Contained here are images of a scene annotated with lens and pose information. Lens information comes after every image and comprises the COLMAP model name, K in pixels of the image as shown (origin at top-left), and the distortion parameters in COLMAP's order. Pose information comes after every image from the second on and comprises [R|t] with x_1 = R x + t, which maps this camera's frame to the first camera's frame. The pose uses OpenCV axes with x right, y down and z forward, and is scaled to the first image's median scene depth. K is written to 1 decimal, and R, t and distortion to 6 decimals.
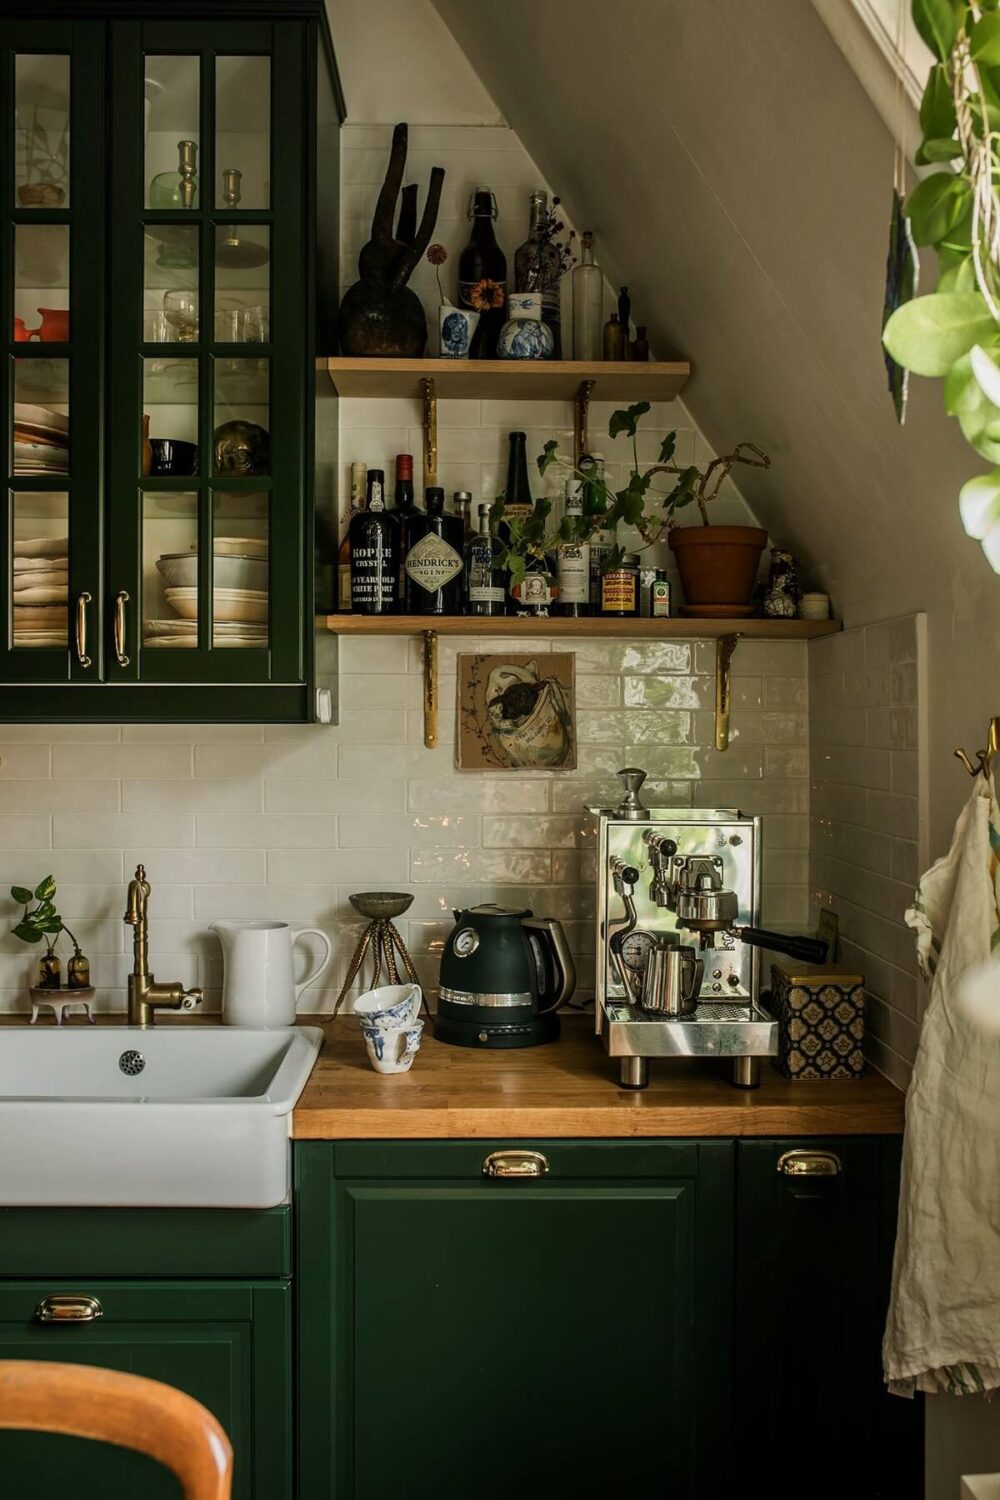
lens RADIAL K [[1427.0, 0, 500.0], [0, 1427.0, 750.0], [0, 0, 1]] dist [-0.060292, 0.007440]
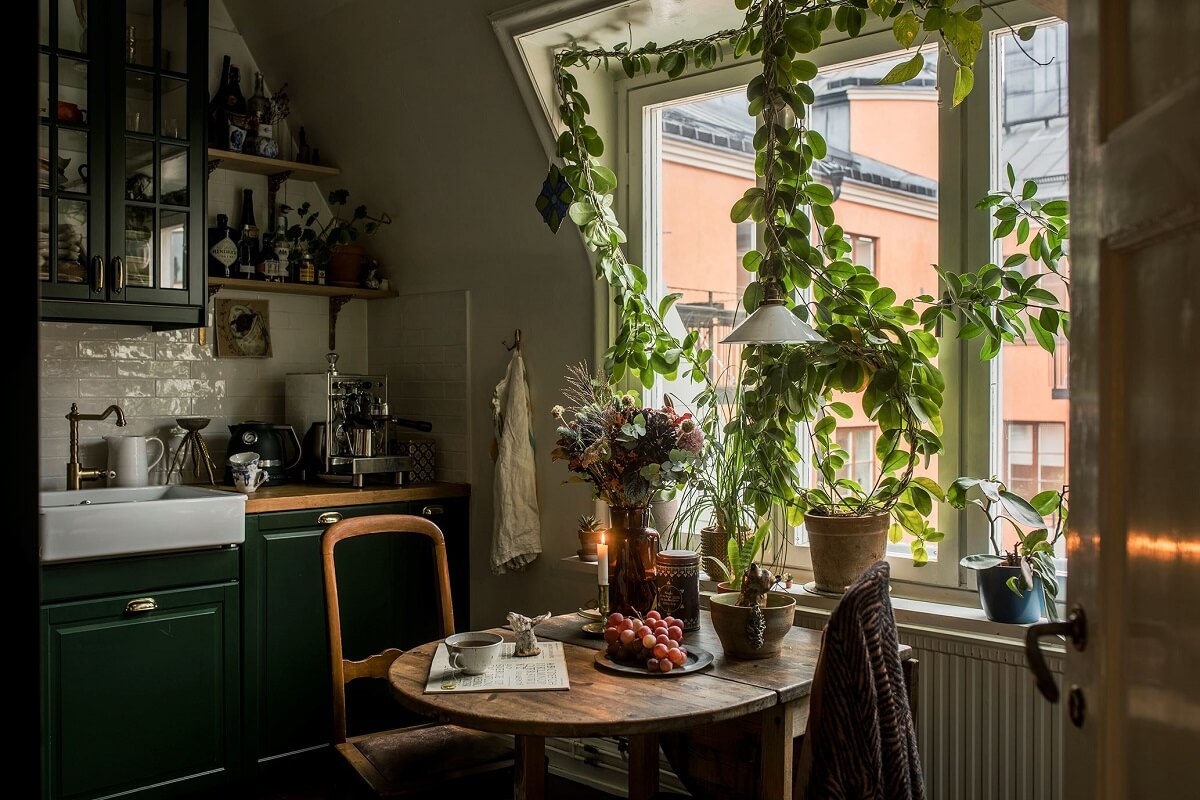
lens RADIAL K [[1172.4, 0, 600.0], [0, 1172.4, 400.0], [0, 0, 1]] dist [-0.039752, 0.038861]
pose [[0.725424, -0.006388, 0.688272, -0.860227], [0.009586, 0.999954, -0.000823, 0.091041], [-0.688235, 0.007195, 0.725452, -0.605206]]
